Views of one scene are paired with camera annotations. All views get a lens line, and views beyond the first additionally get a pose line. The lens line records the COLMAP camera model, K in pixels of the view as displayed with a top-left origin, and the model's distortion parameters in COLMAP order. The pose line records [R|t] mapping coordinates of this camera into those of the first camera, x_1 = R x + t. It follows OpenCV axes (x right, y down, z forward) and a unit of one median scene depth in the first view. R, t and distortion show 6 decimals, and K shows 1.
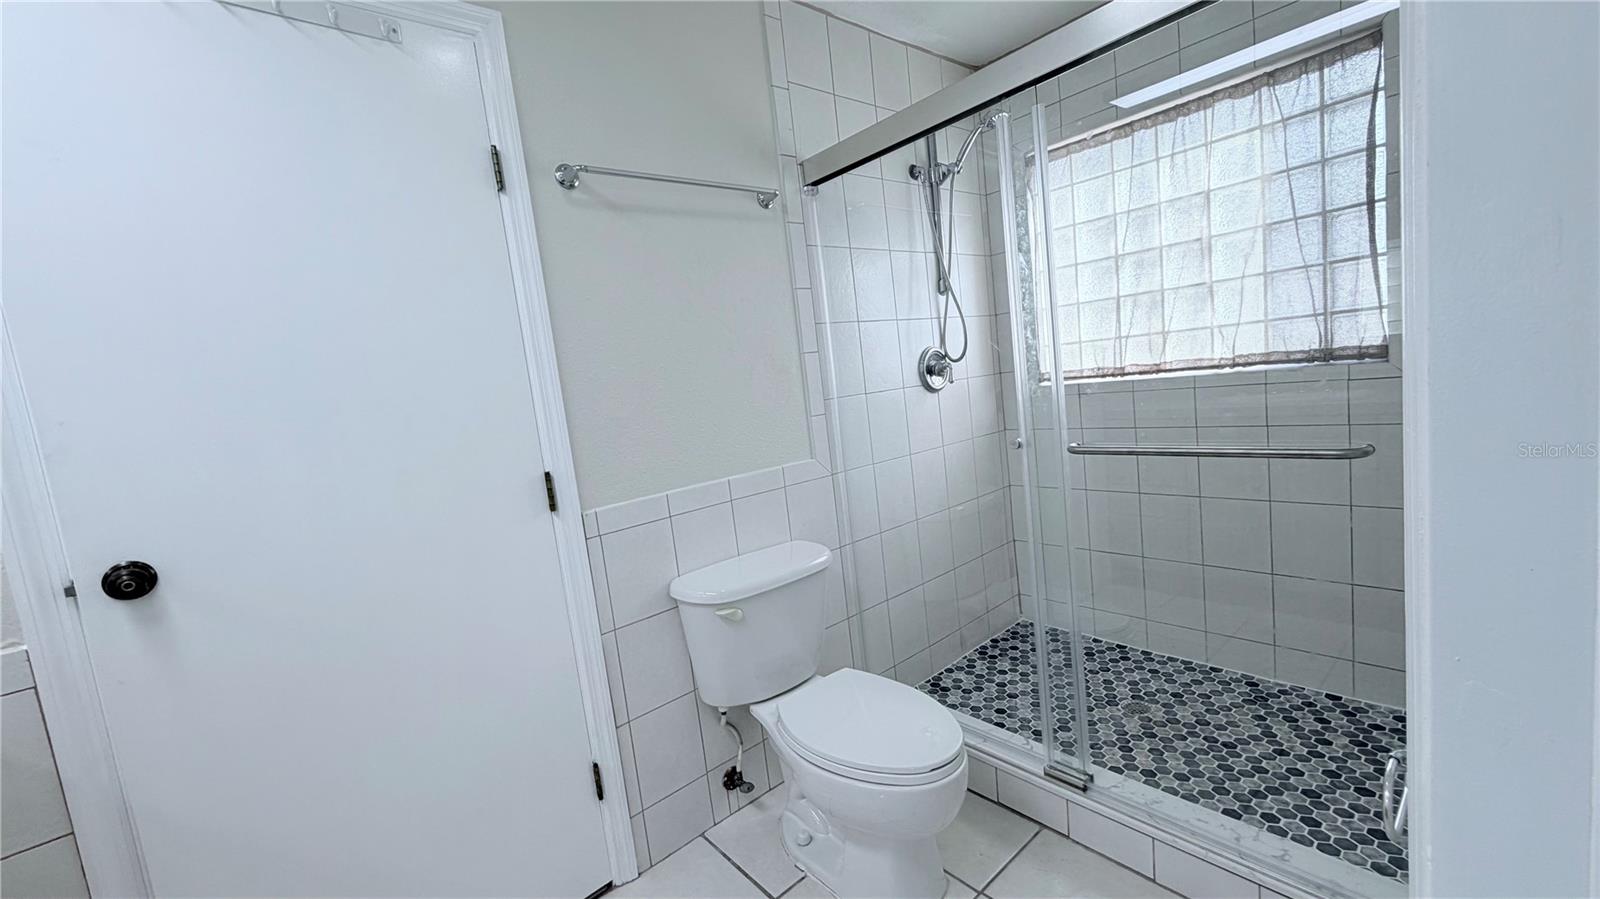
lens RADIAL K [[635.7, 0, 796.3], [0, 635.7, 449.7], [0, 0, 1]] dist [0.002027, -0.000306]
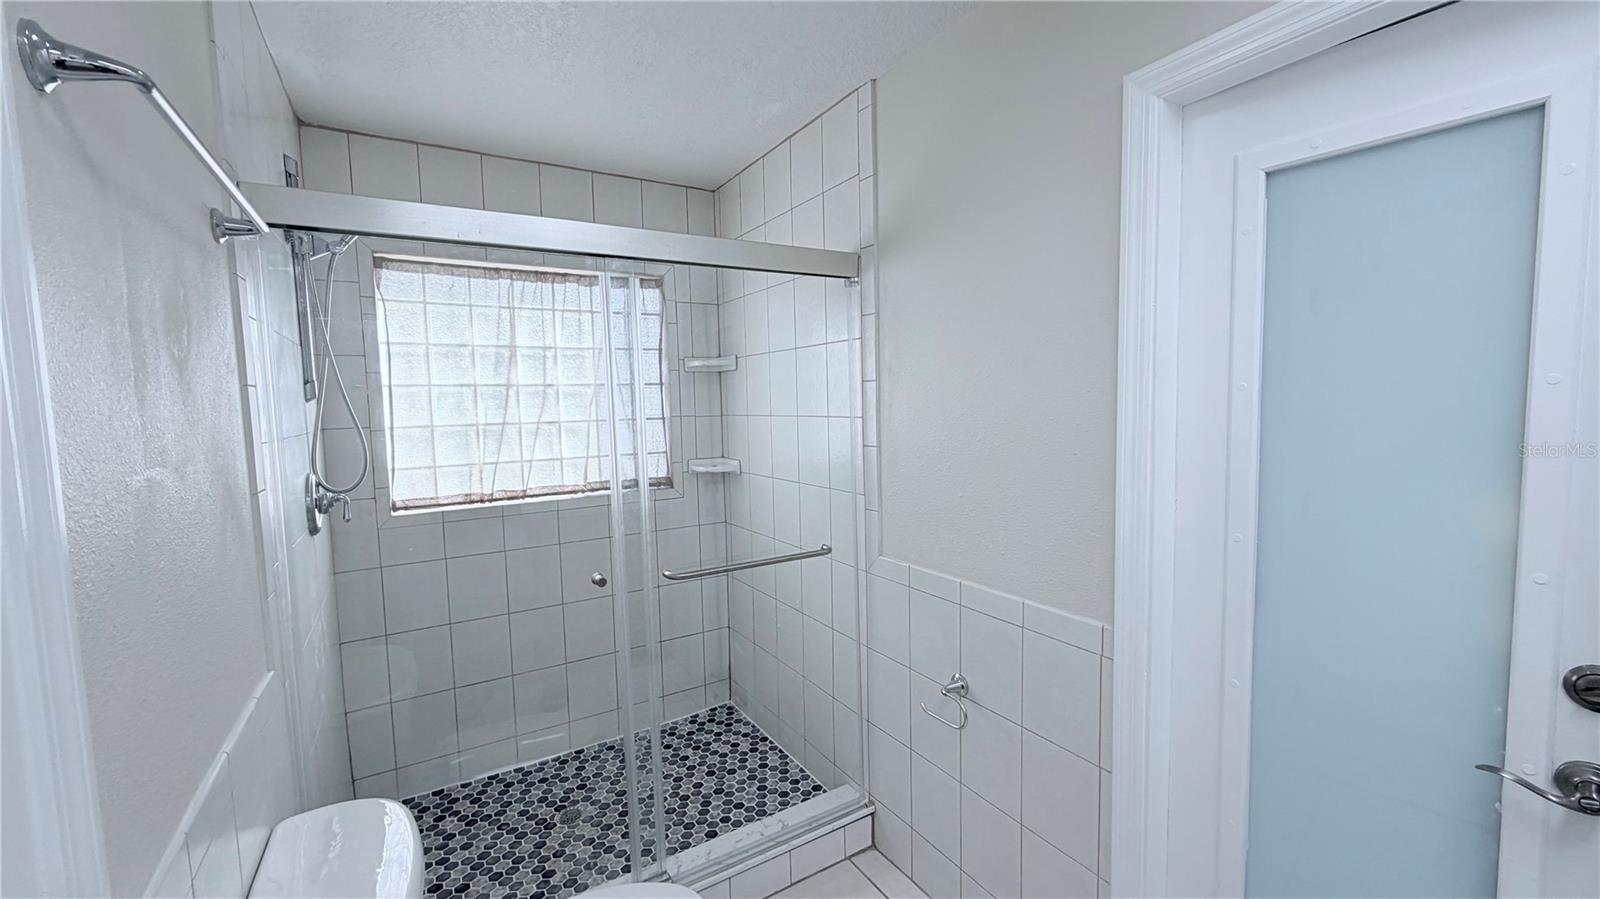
lens RADIAL K [[635.7, 0, 792.7], [0, 635.7, 452.1], [0, 0, 1]] dist [0.002027, -0.000306]
pose [[0.171092, 0.031225, 0.984760, -0.502469], [0.118482, 0.991592, -0.052027, -0.103334], [-0.978105, 0.125577, 0.165954, 0.422799]]
